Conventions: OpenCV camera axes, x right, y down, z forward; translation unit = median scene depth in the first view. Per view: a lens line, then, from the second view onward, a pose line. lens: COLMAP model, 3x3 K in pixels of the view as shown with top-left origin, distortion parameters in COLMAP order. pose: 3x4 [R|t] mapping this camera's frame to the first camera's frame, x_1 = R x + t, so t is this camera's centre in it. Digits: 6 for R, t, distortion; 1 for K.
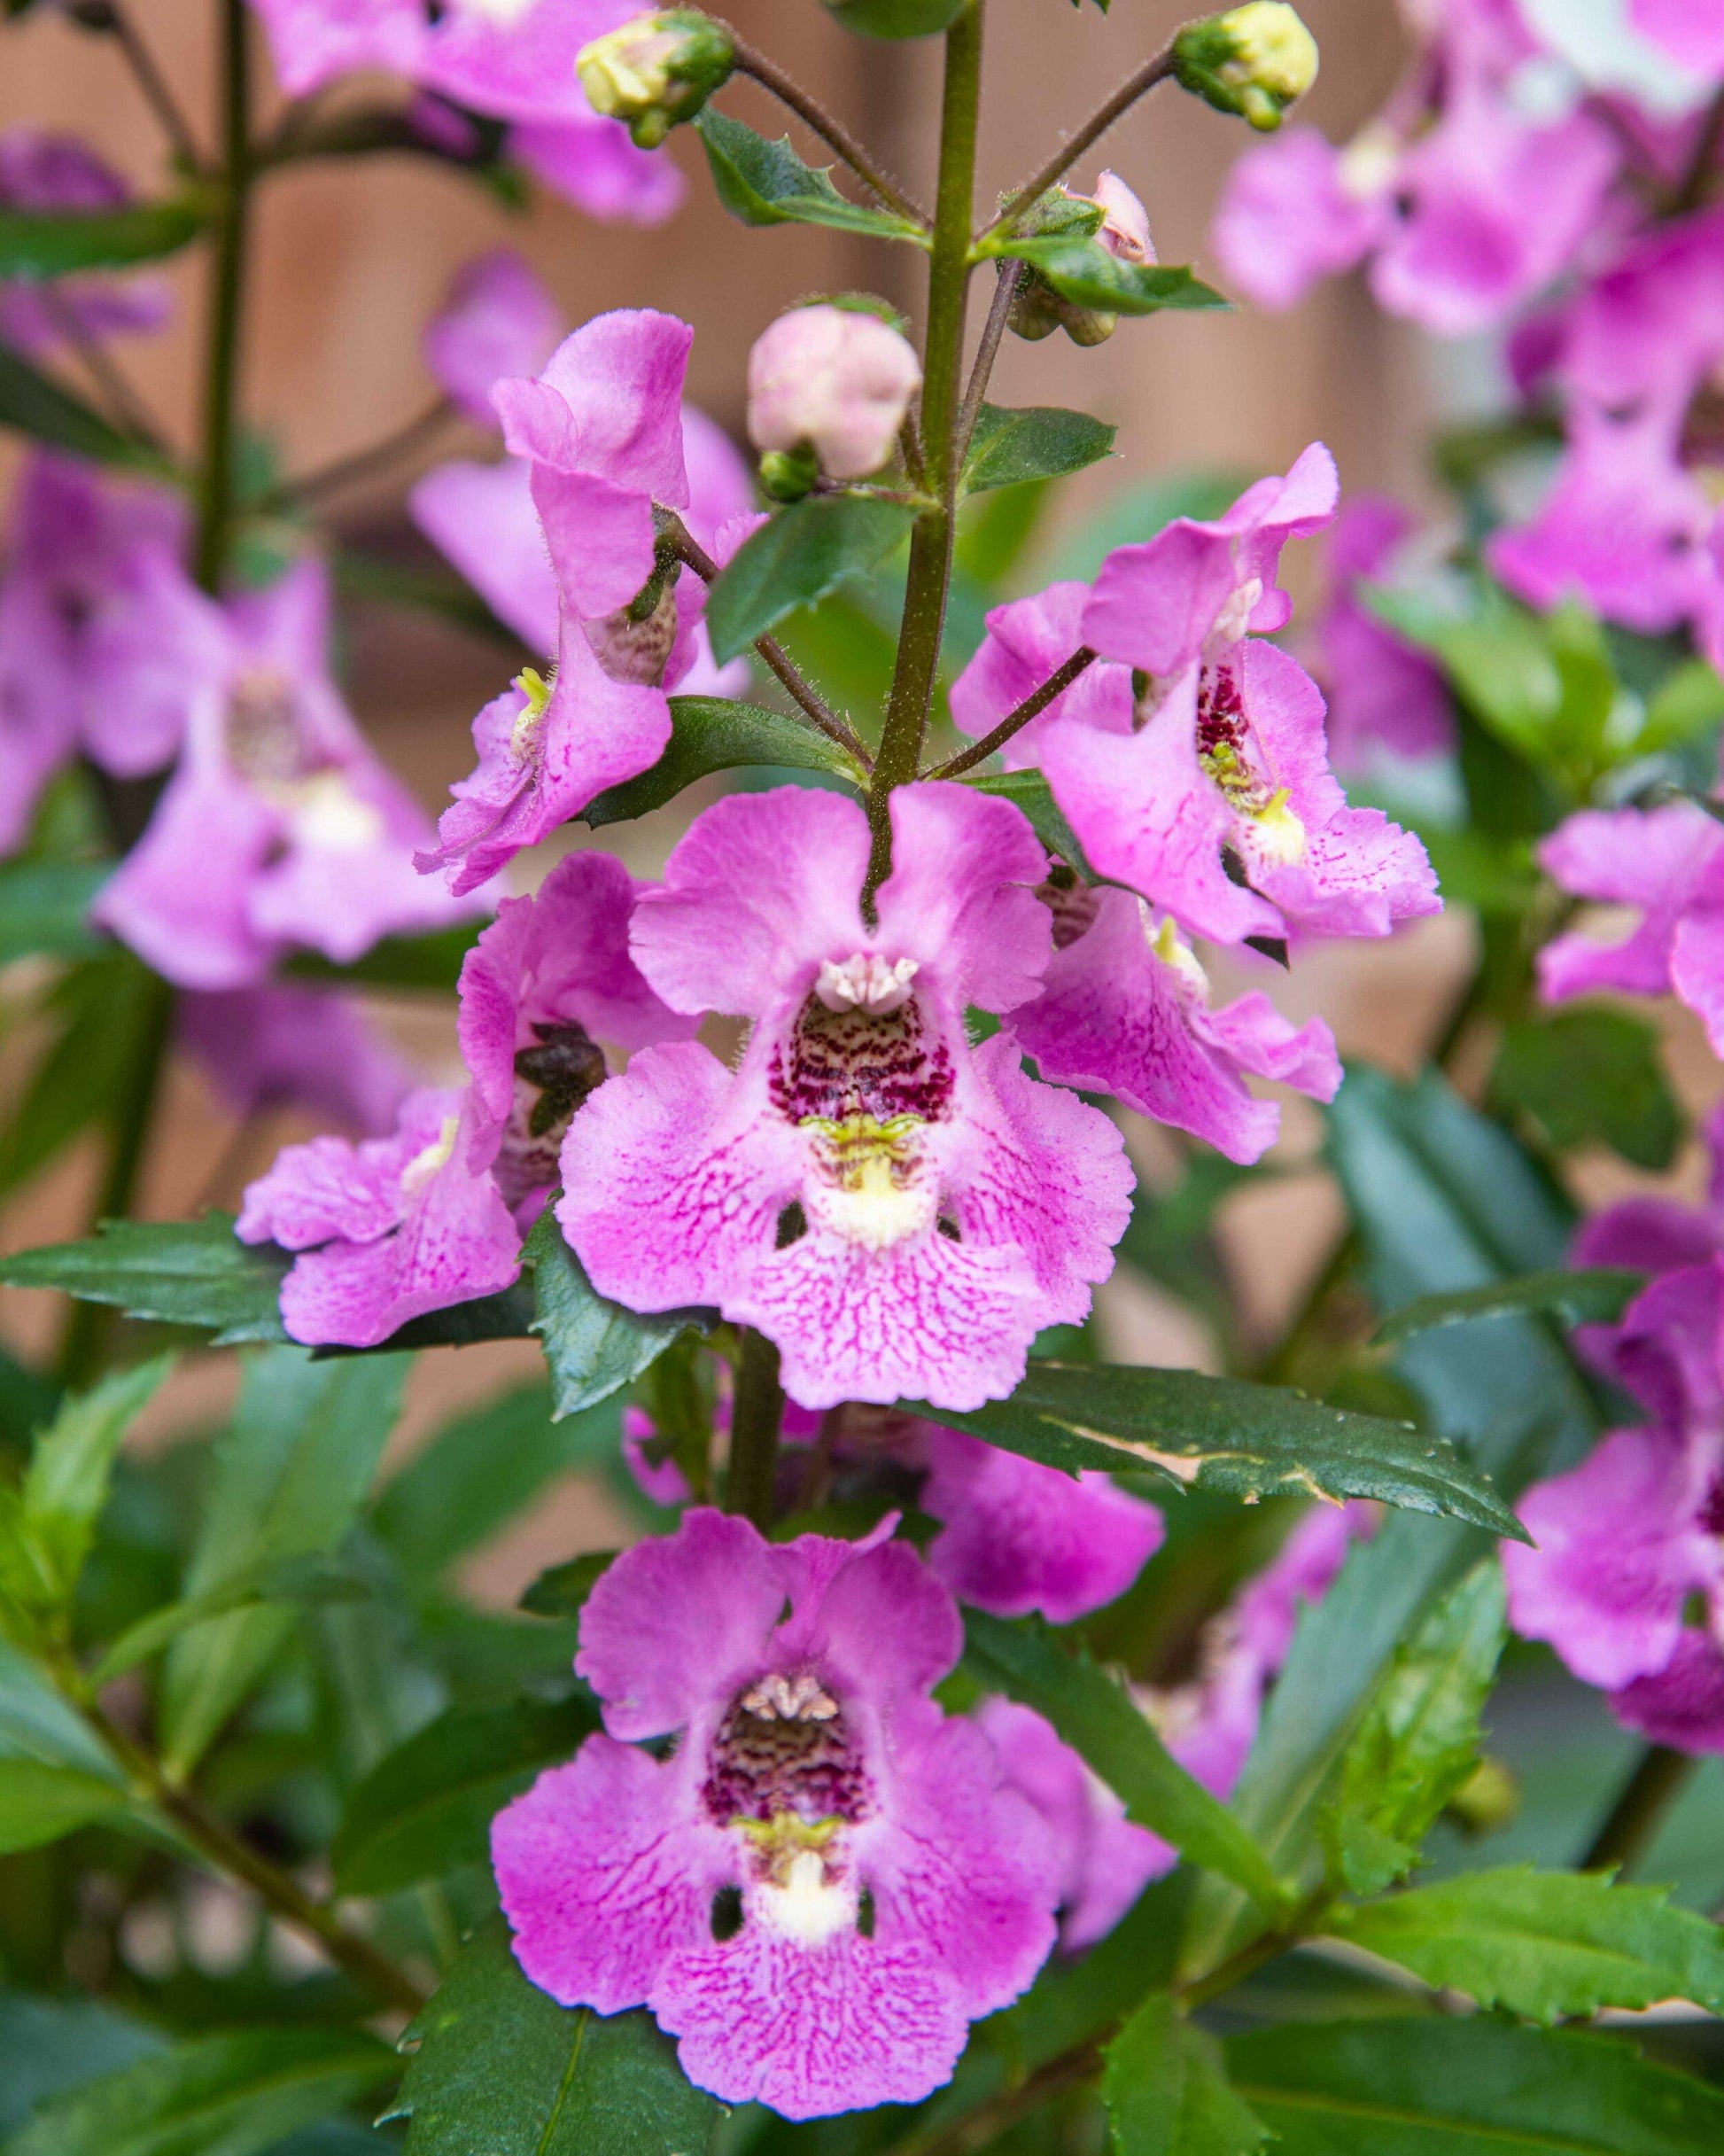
lens RADIAL K [[6946.0, 0, 862.3], [0, 6946.0, 1078.0], [0, 0, 1]] dist [0.262531, 0.000000]
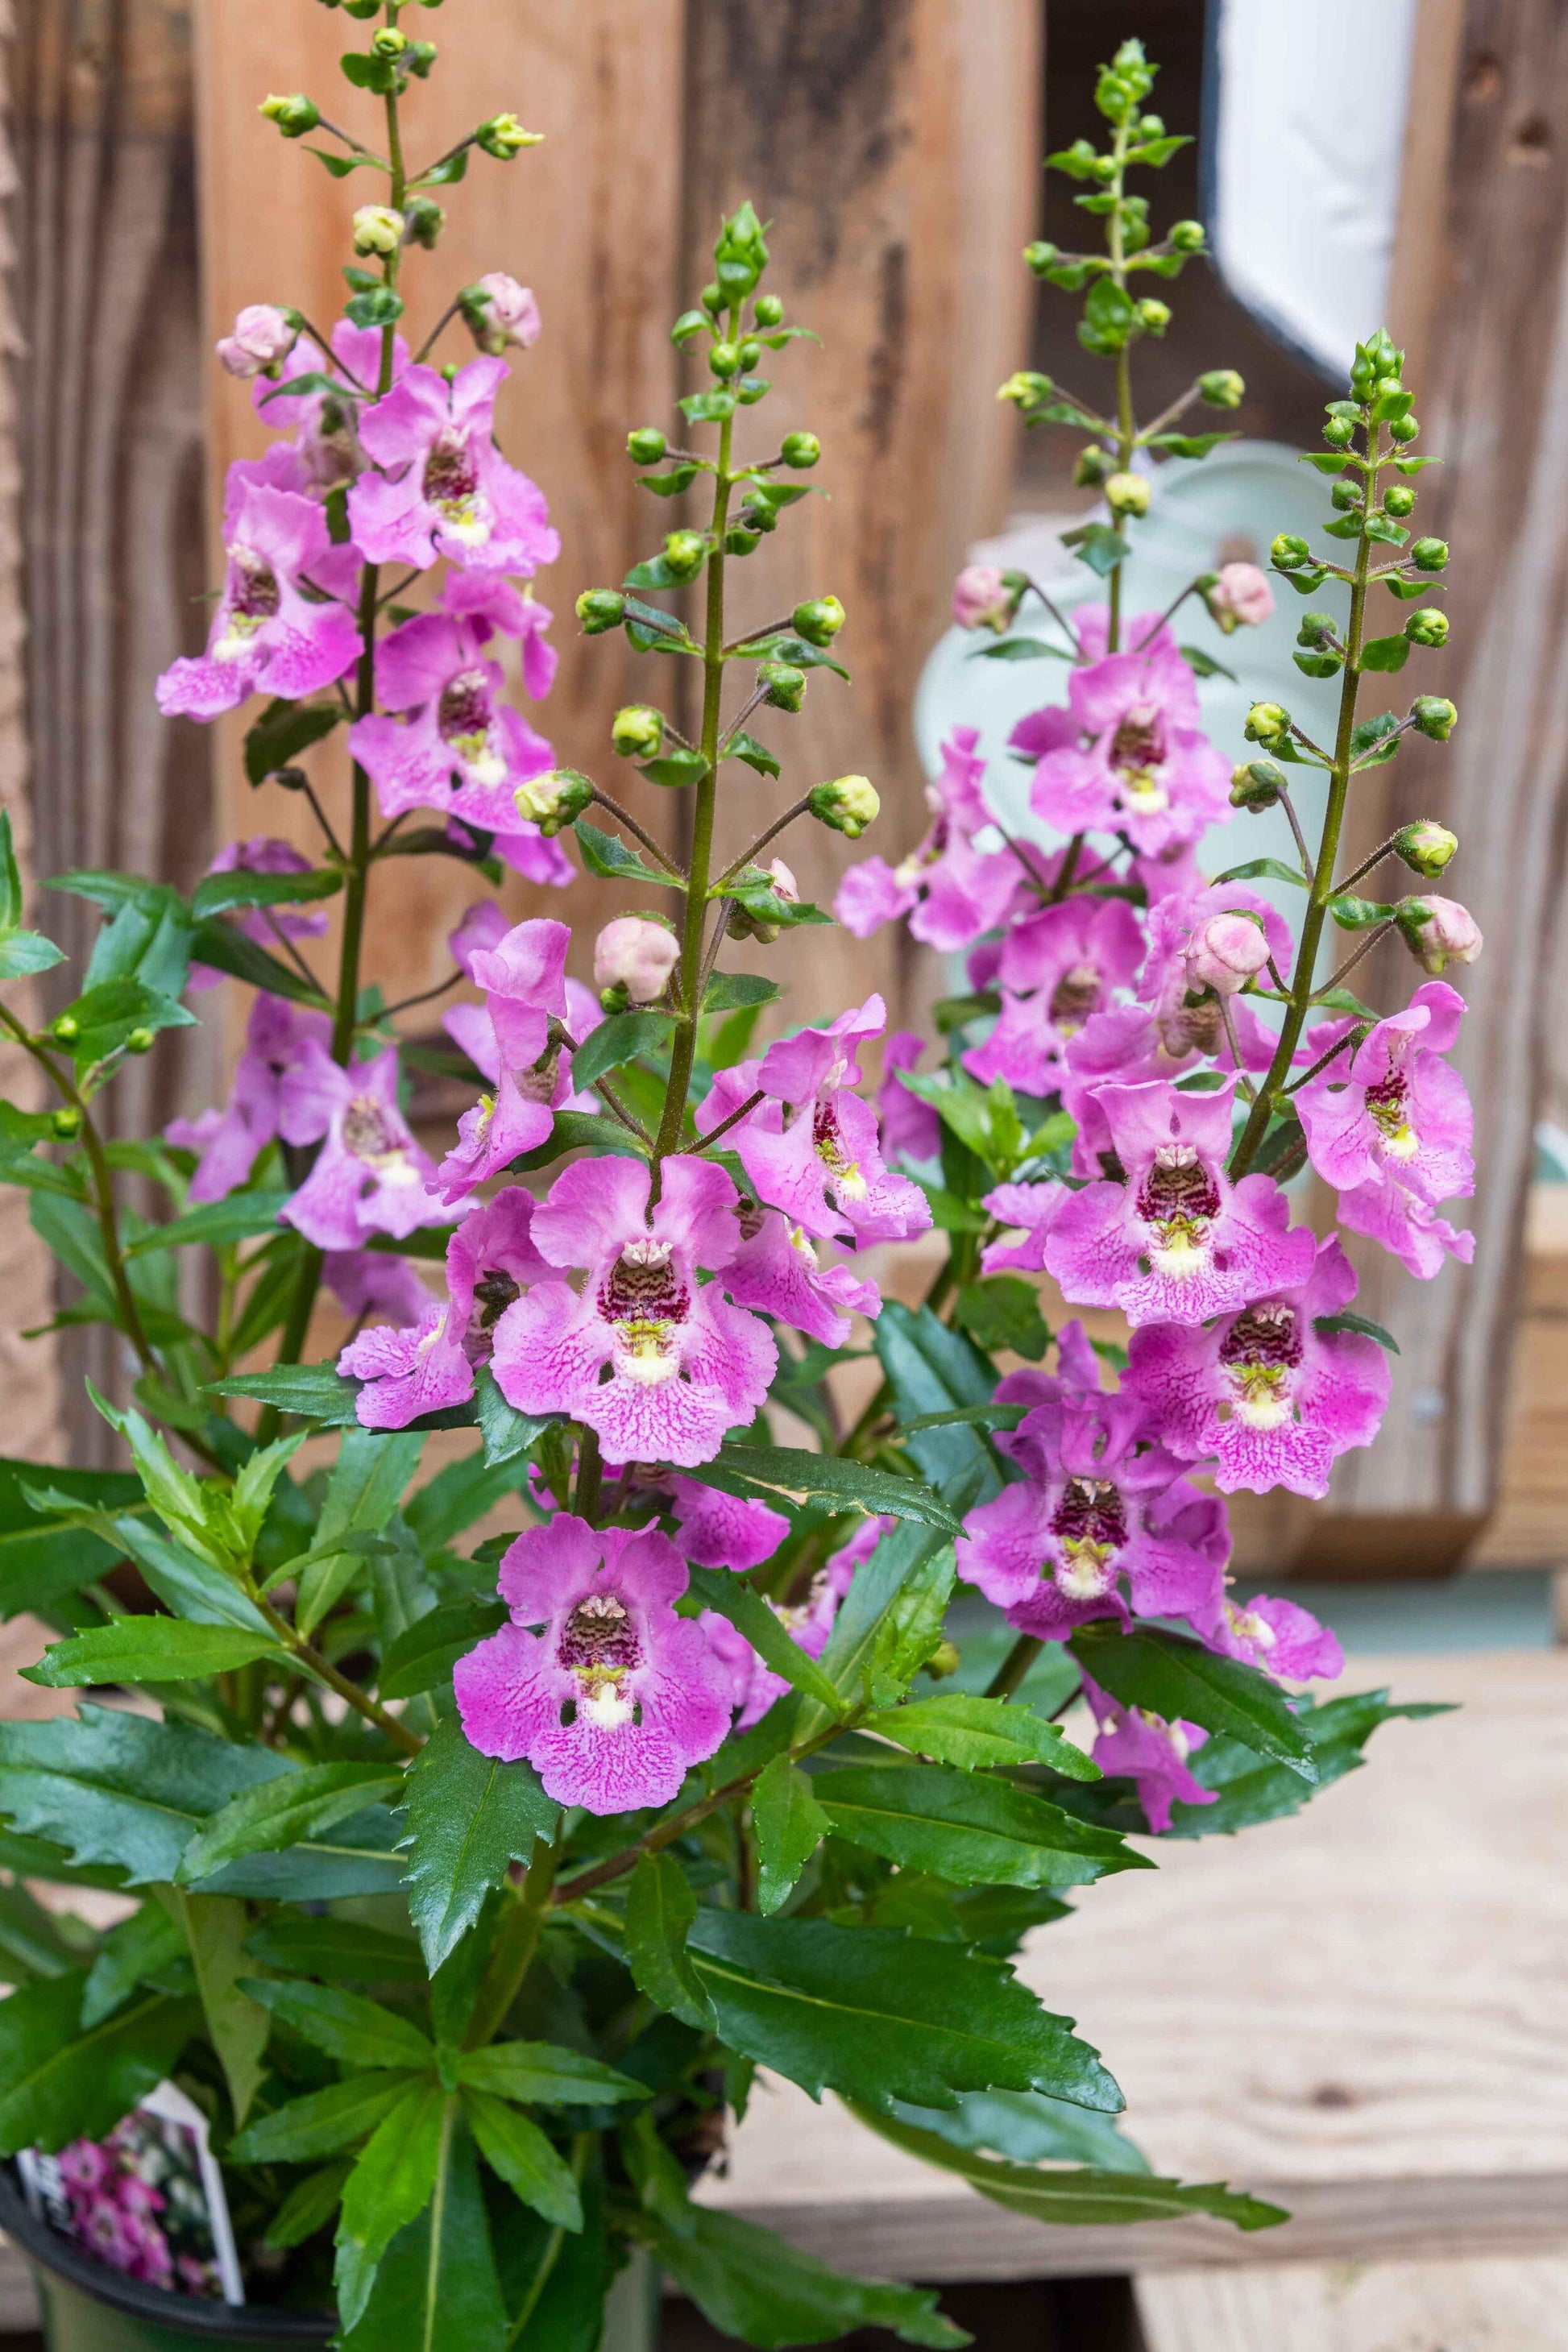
lens RADIAL K [[5166.7, 0, 783.9], [0, 5166.7, 1177.2], [0, 0, 1]] dist [-0.008036, 0.000000]
pose [[0.997556, 0.025054, 0.065220, -0.059431], [-0.024375, 0.999640, -0.011181, -0.020581], [-0.065477, 0.009564, 0.997808, -0.507504]]
